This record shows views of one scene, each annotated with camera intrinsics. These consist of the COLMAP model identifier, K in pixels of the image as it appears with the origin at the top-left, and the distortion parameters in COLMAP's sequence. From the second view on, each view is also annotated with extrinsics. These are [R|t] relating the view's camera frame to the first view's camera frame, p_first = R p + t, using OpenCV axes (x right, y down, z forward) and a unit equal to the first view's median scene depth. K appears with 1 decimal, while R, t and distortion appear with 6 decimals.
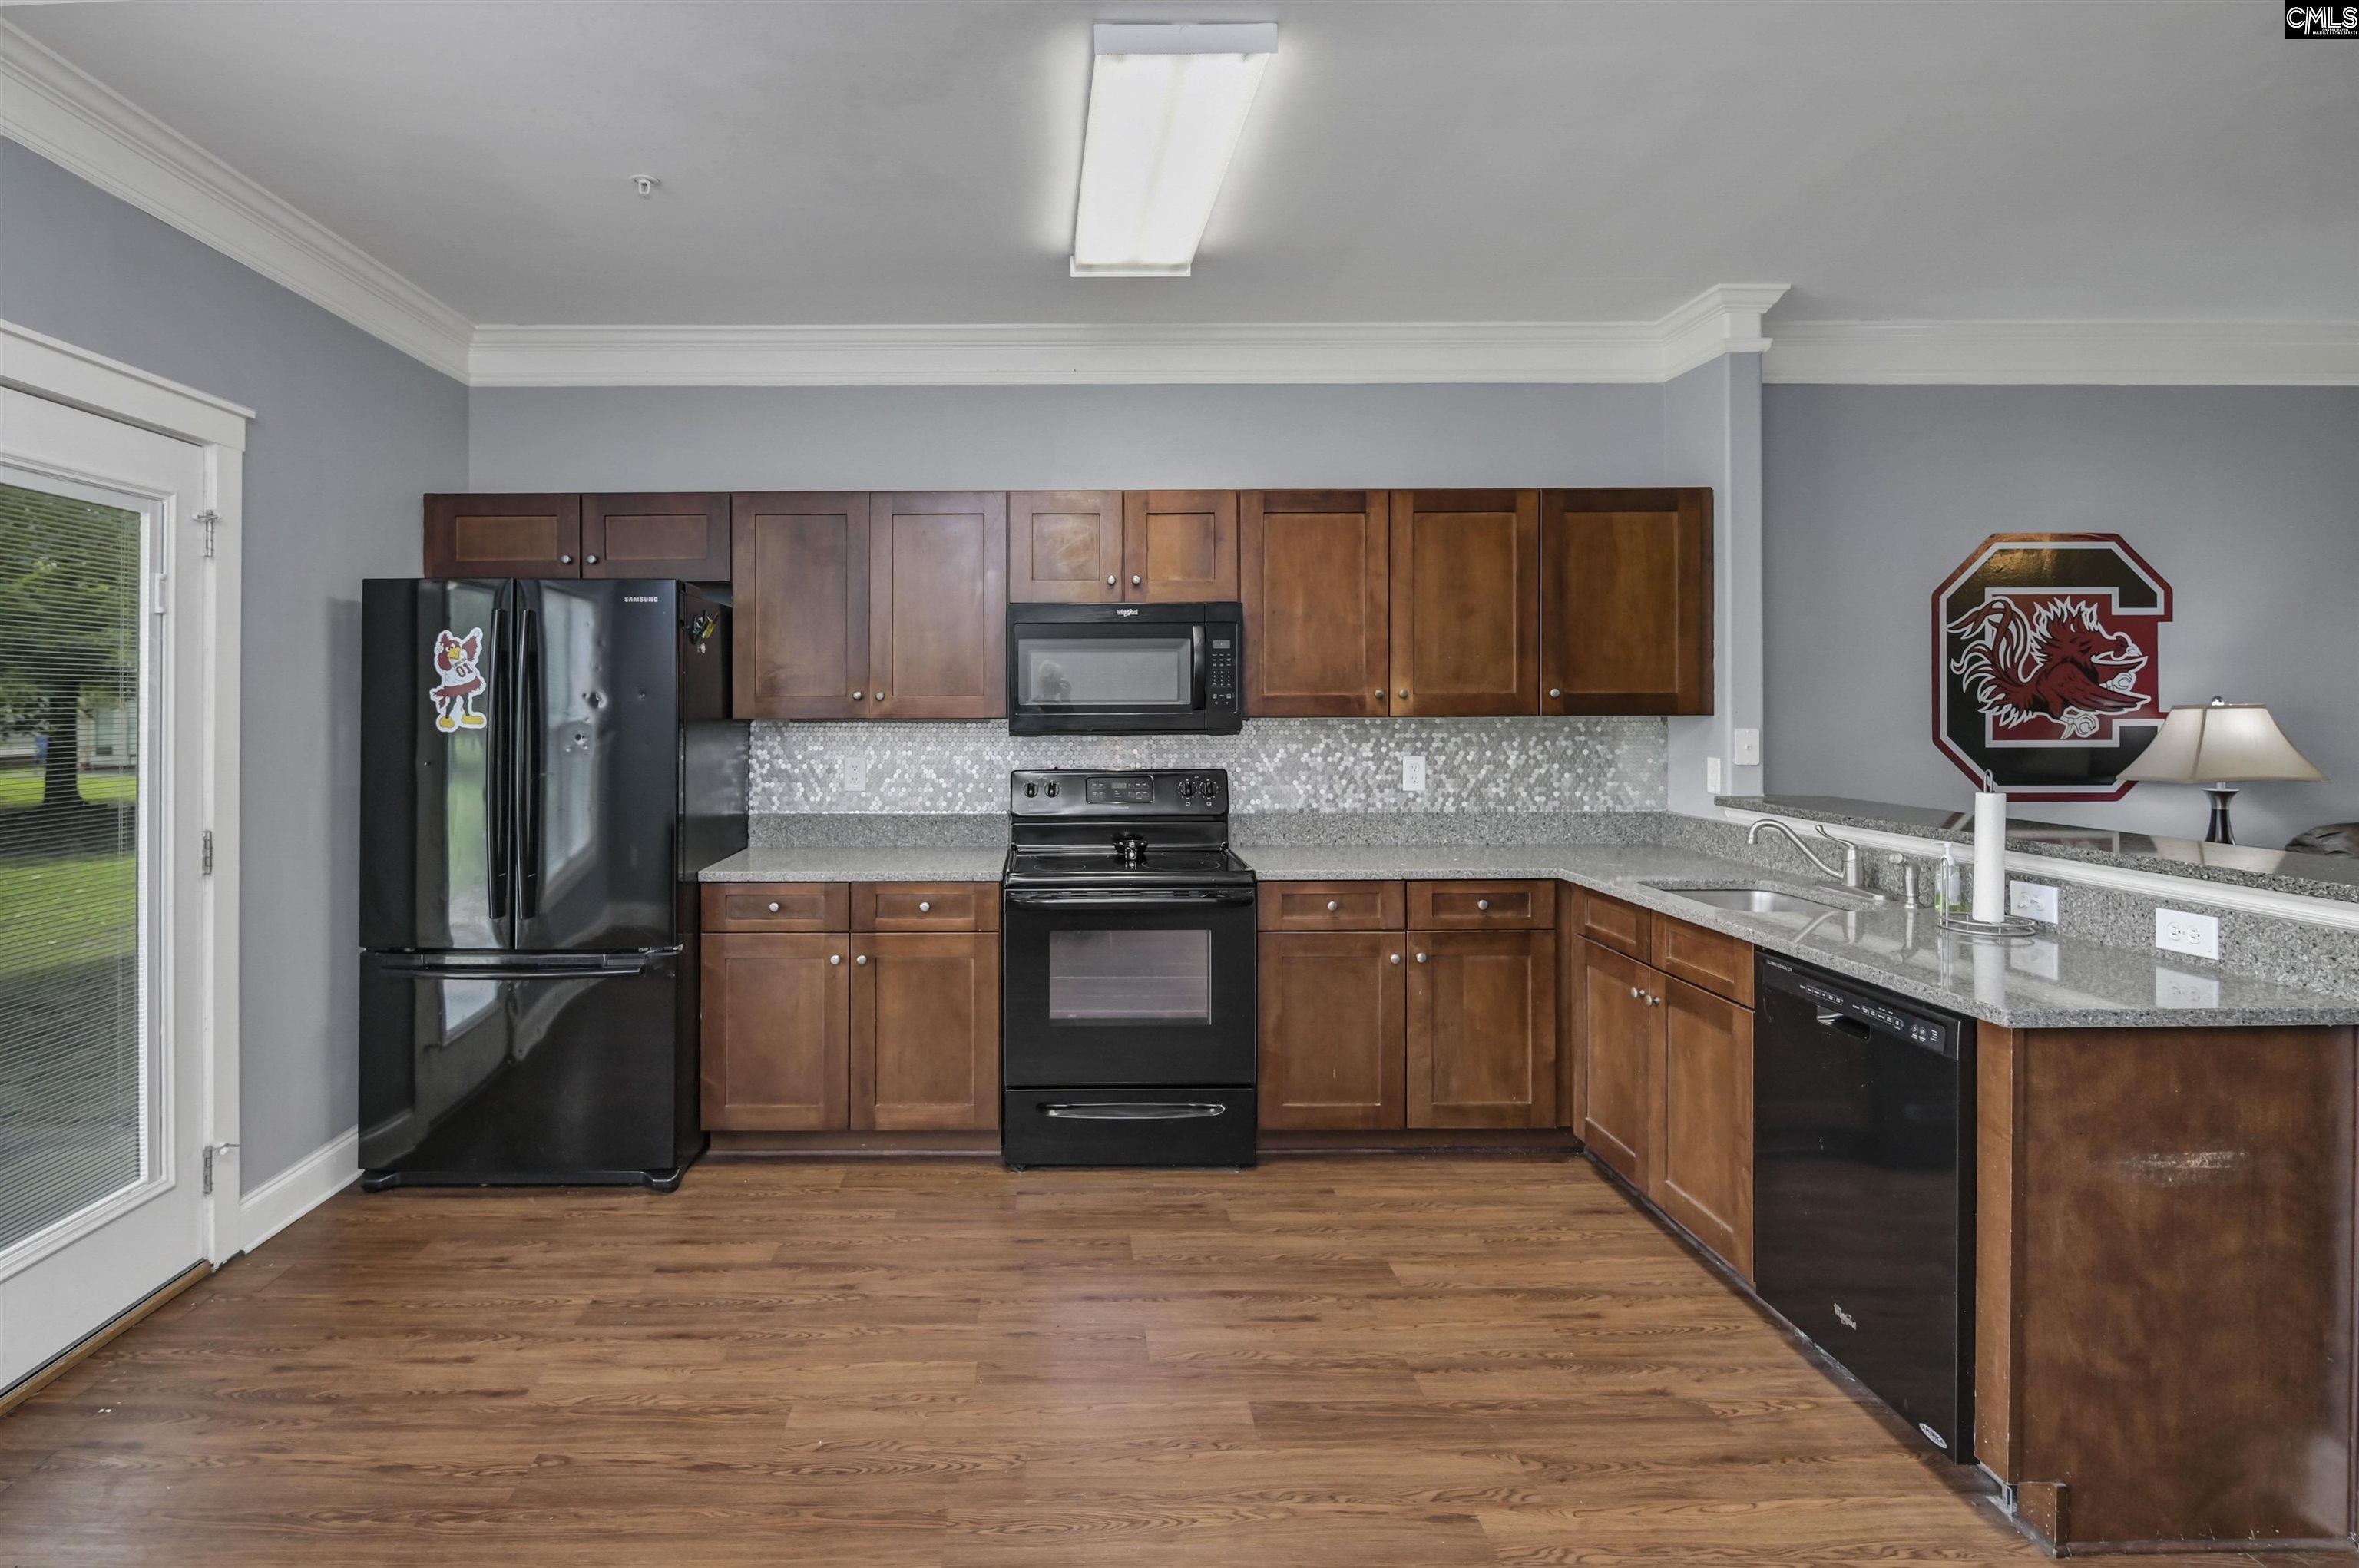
lens RADIAL K [[1194.2, 0, 1045.5], [0, 1194.2, 701.5], [0, 0, 1]] dist [-0.005061, -0.001309]
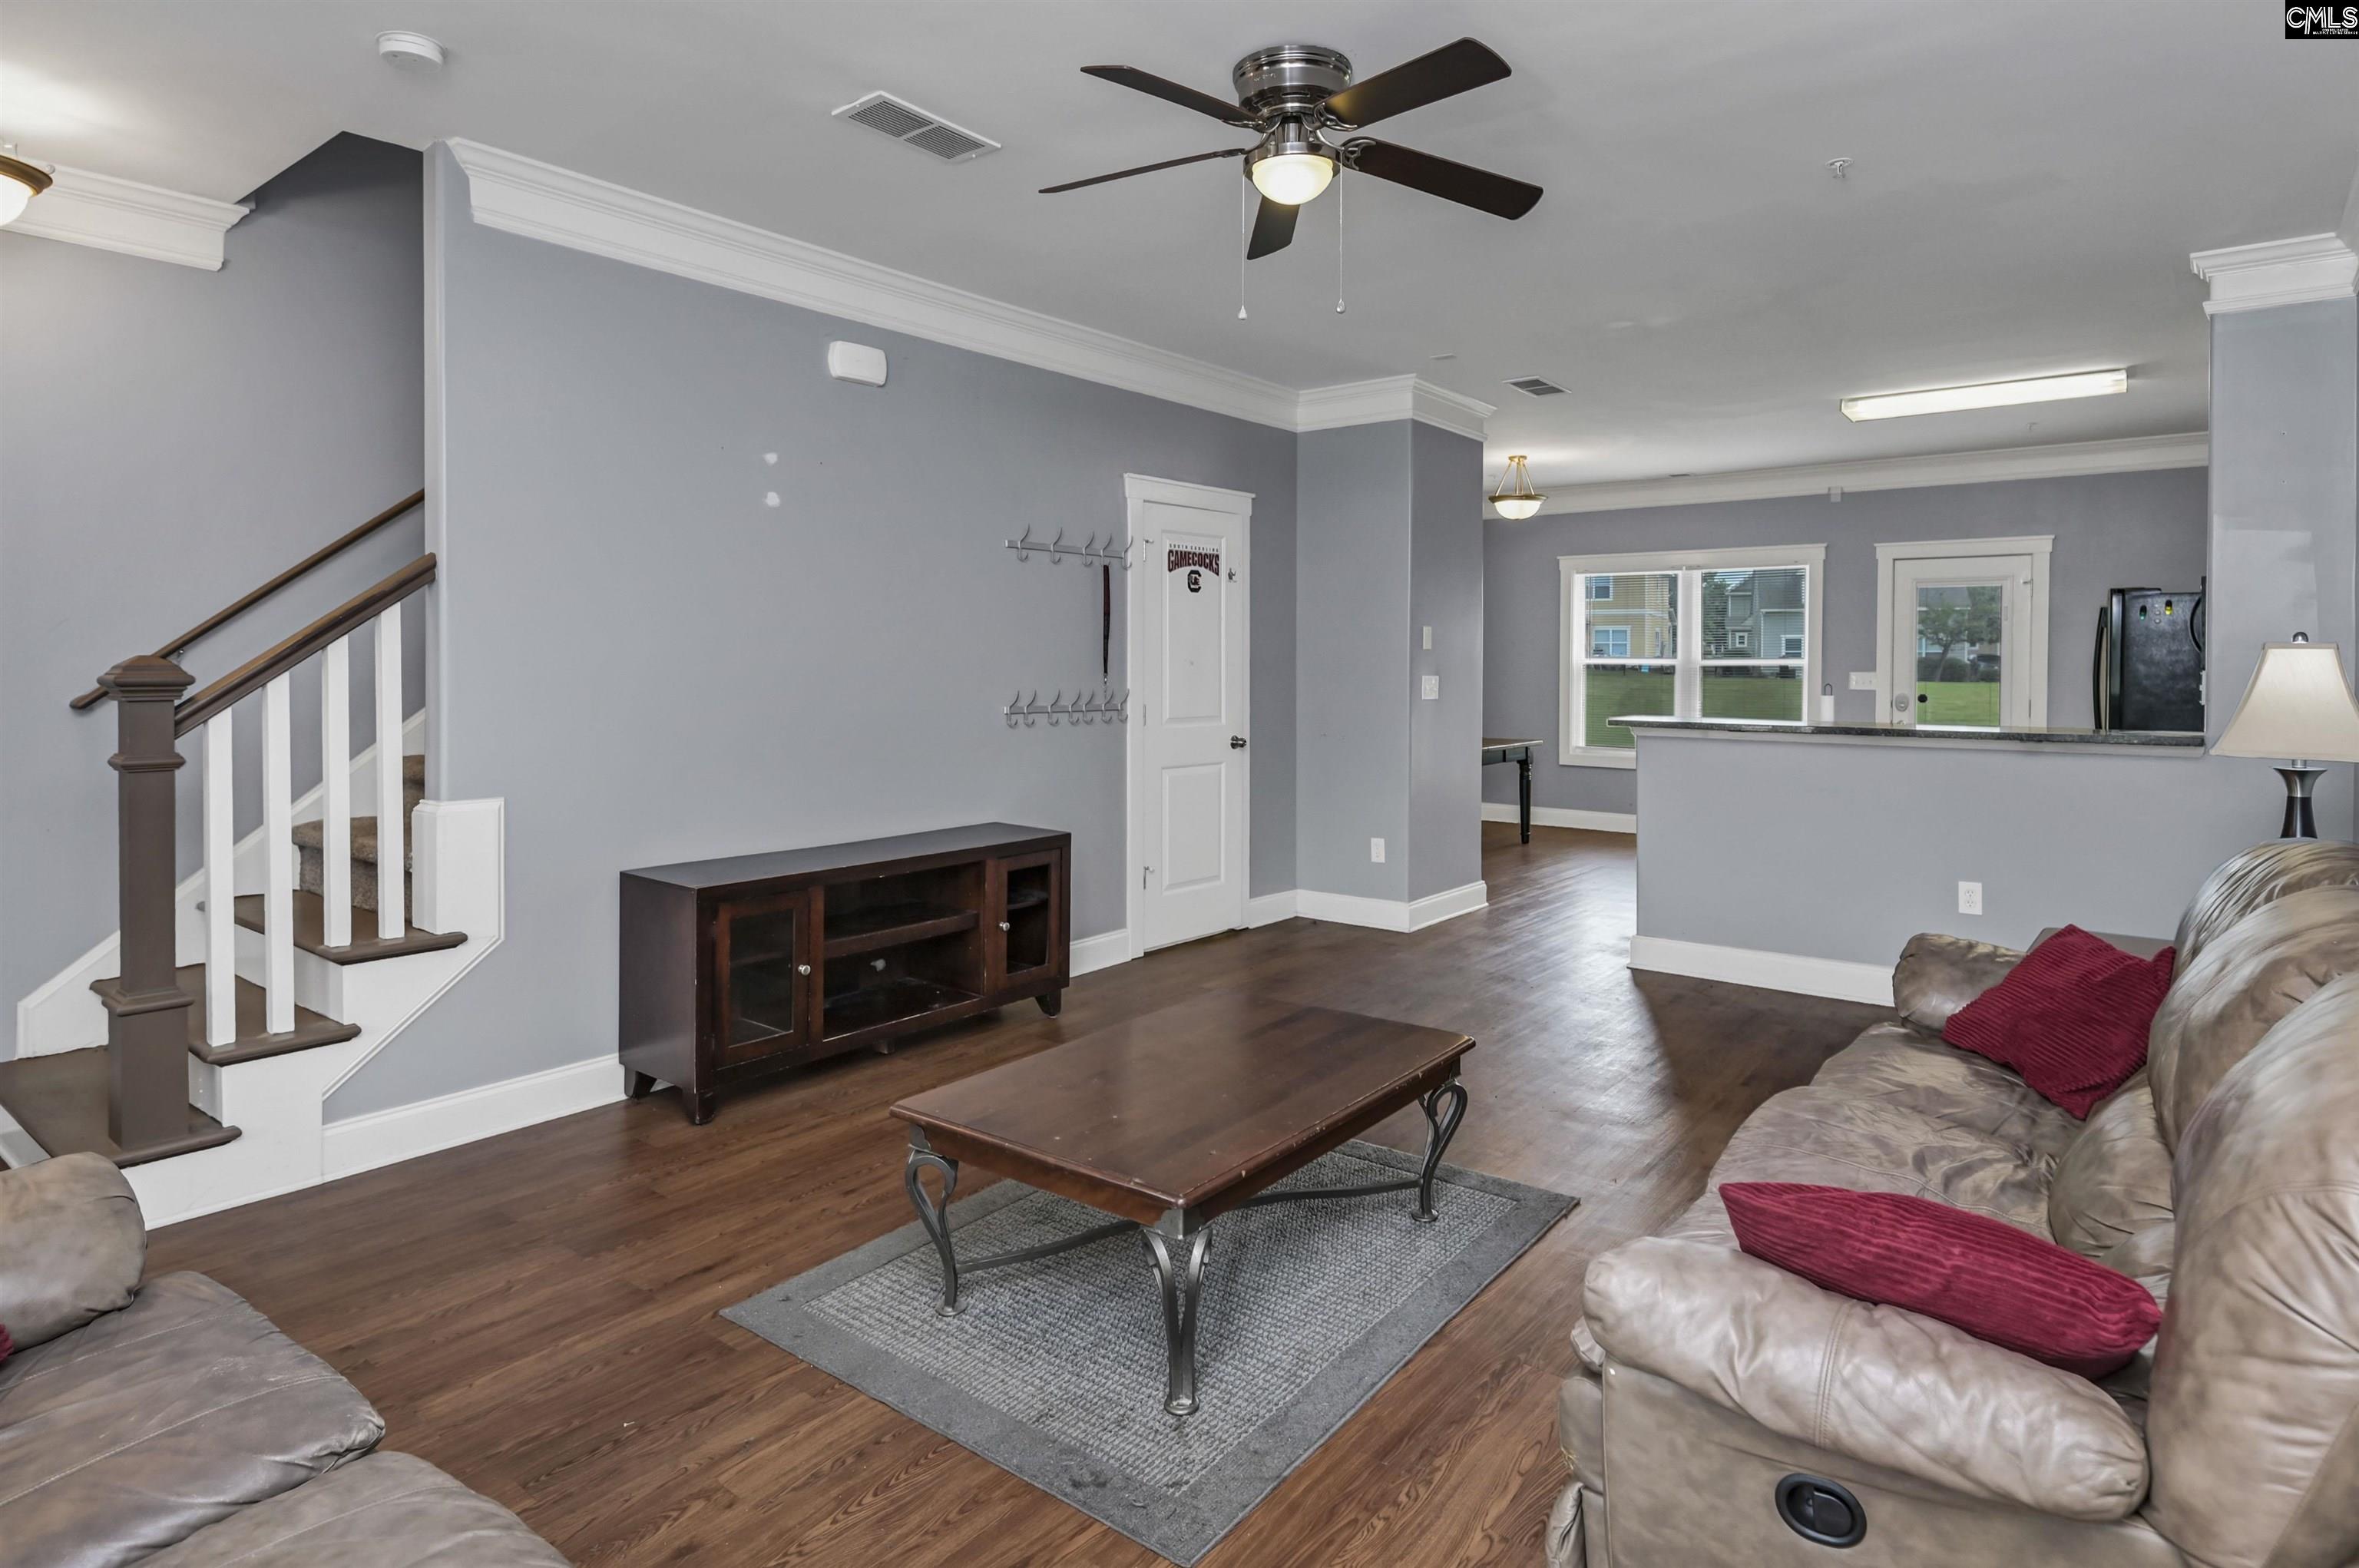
lens RADIAL K [[1272.1, 0, 1233.5], [0, 1272.1, 696.8], [0, 0, 1]] dist [0.000691, 0.000247]
pose [[-0.602221, 0.026517, -0.797889, 2.018720], [0.002894, 0.999514, 0.031033, 0.008367], [0.798324, 0.016380, -0.602006, 0.990561]]
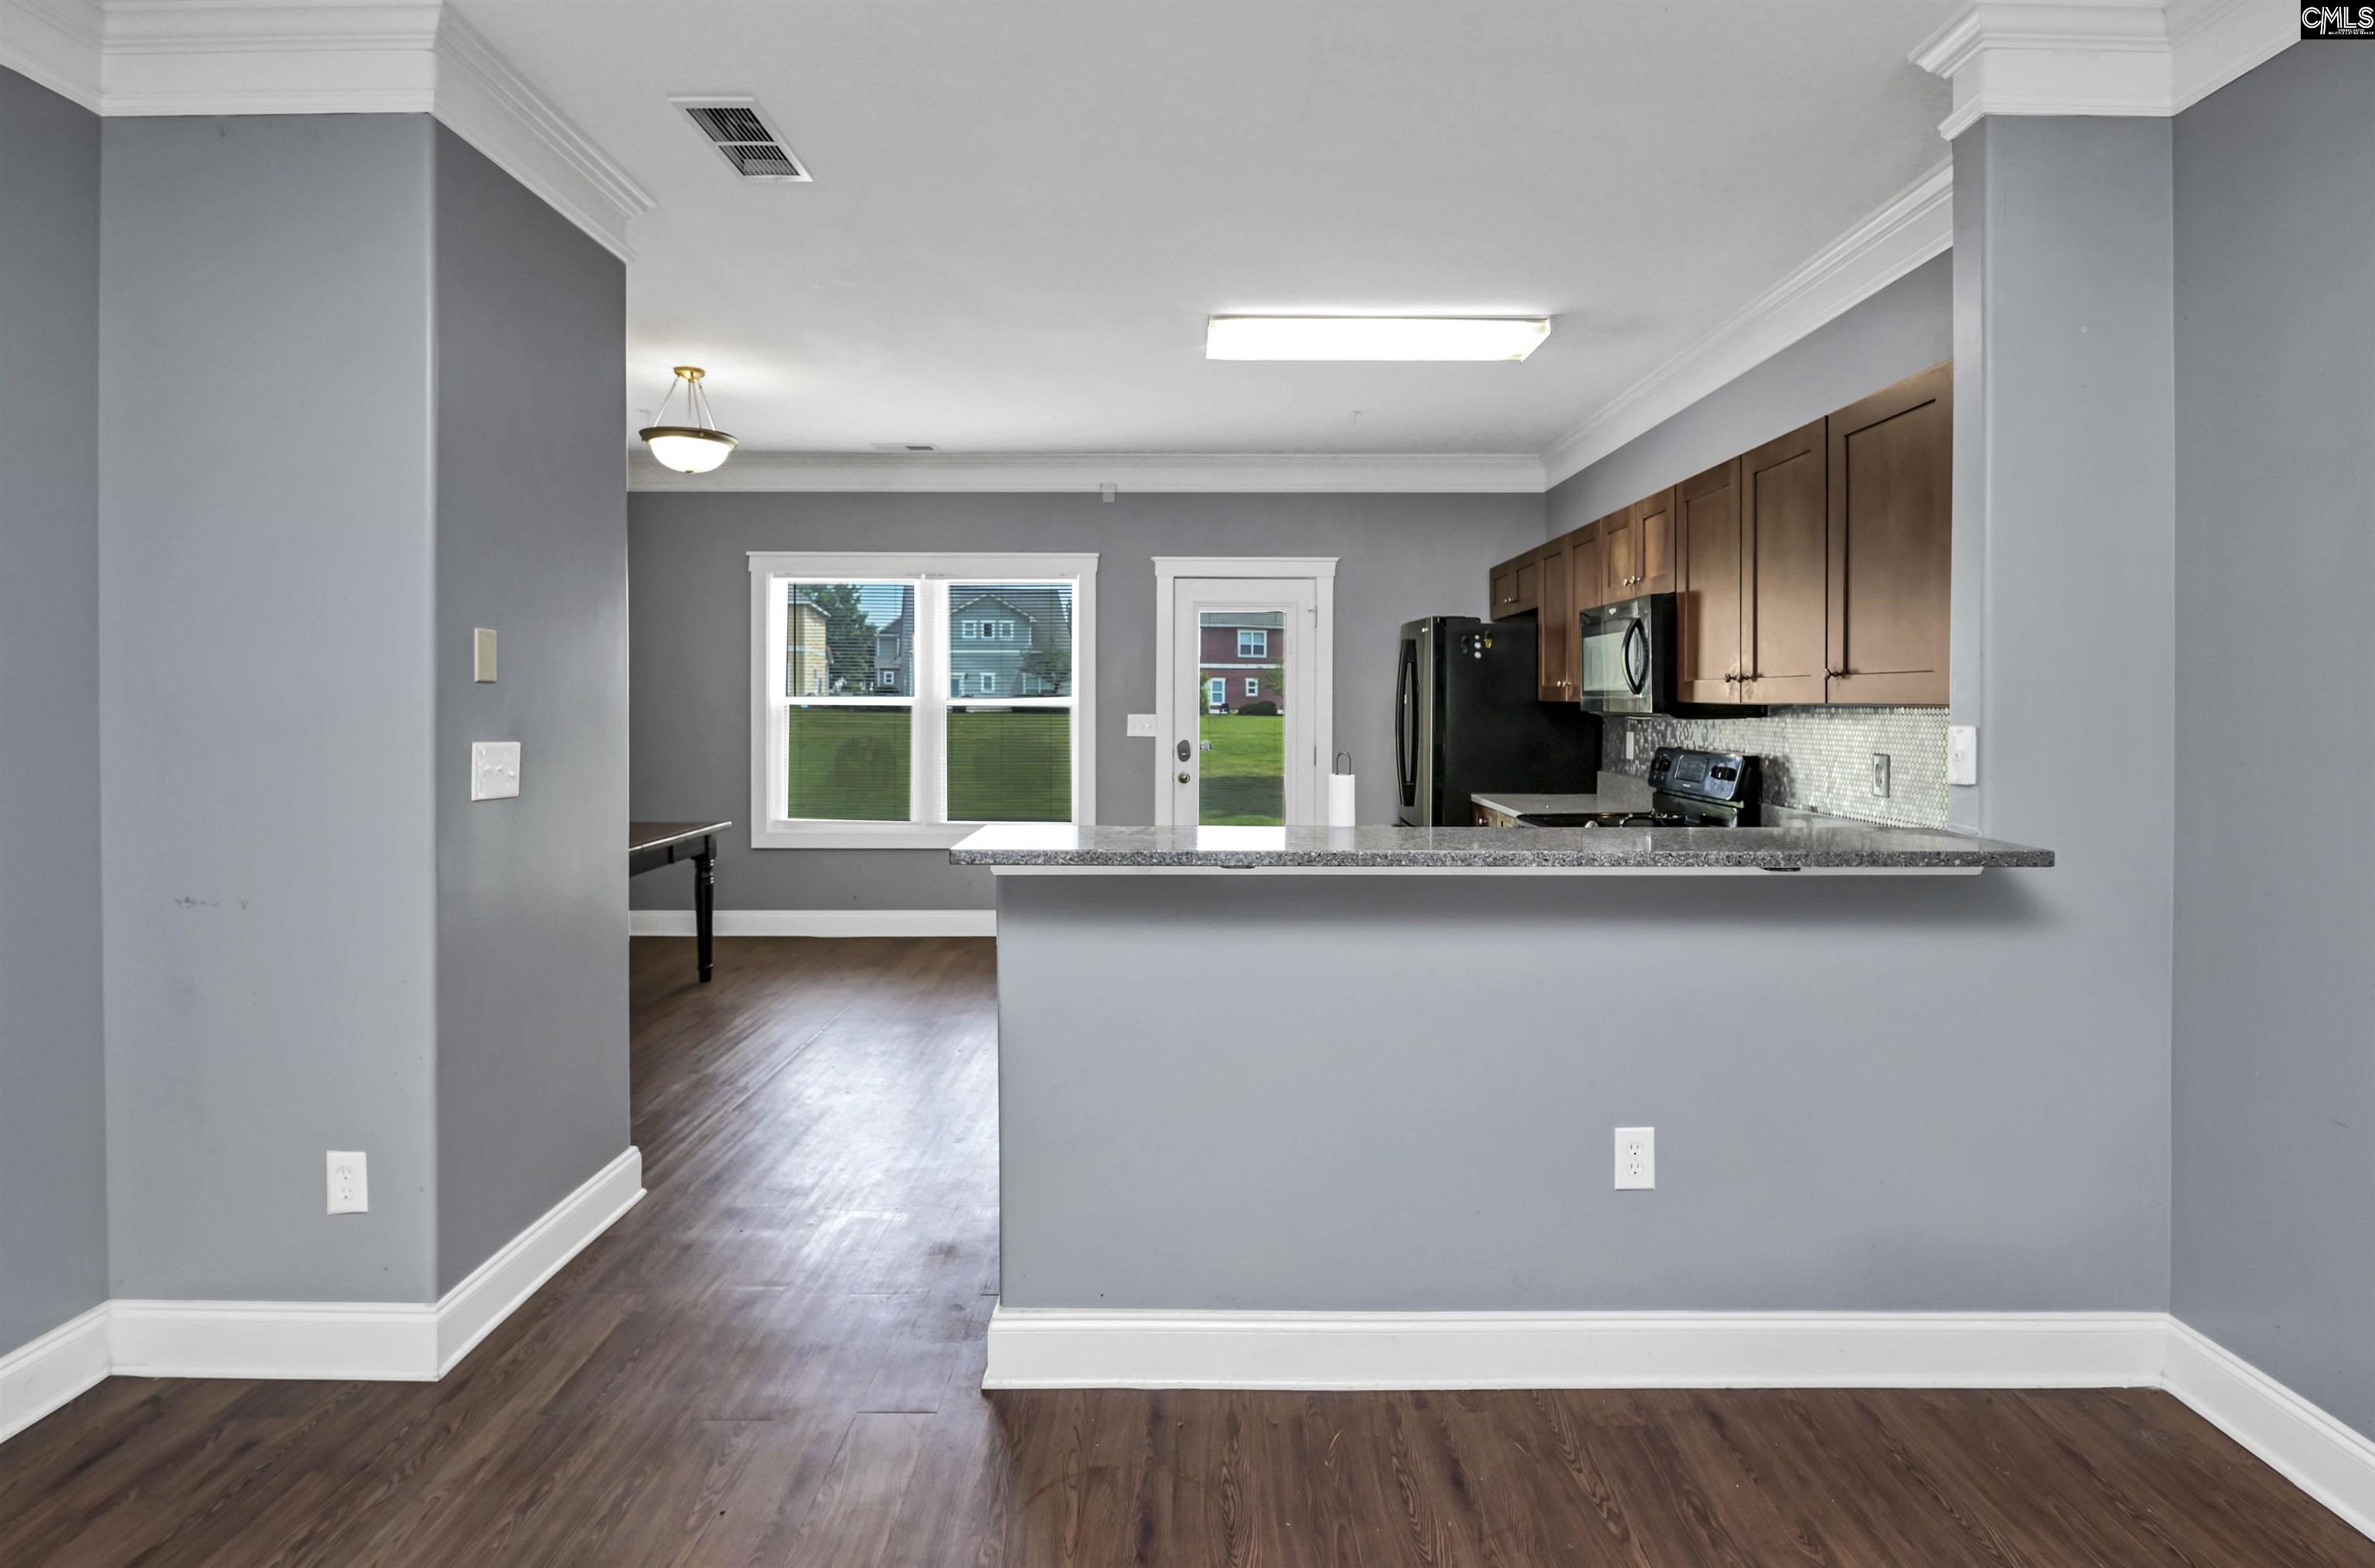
lens RADIAL K [[1164.8, 0, 1196.8], [0, 1164.8, 707.5], [0, 0, 1]] dist [0.002156, 0.000000]
pose [[-0.001401, 0.013928, -0.999902, 1.198868], [-0.001212, 0.999902, 0.013930, 0.004551], [0.999998, 0.001232, -0.001384, 0.592789]]
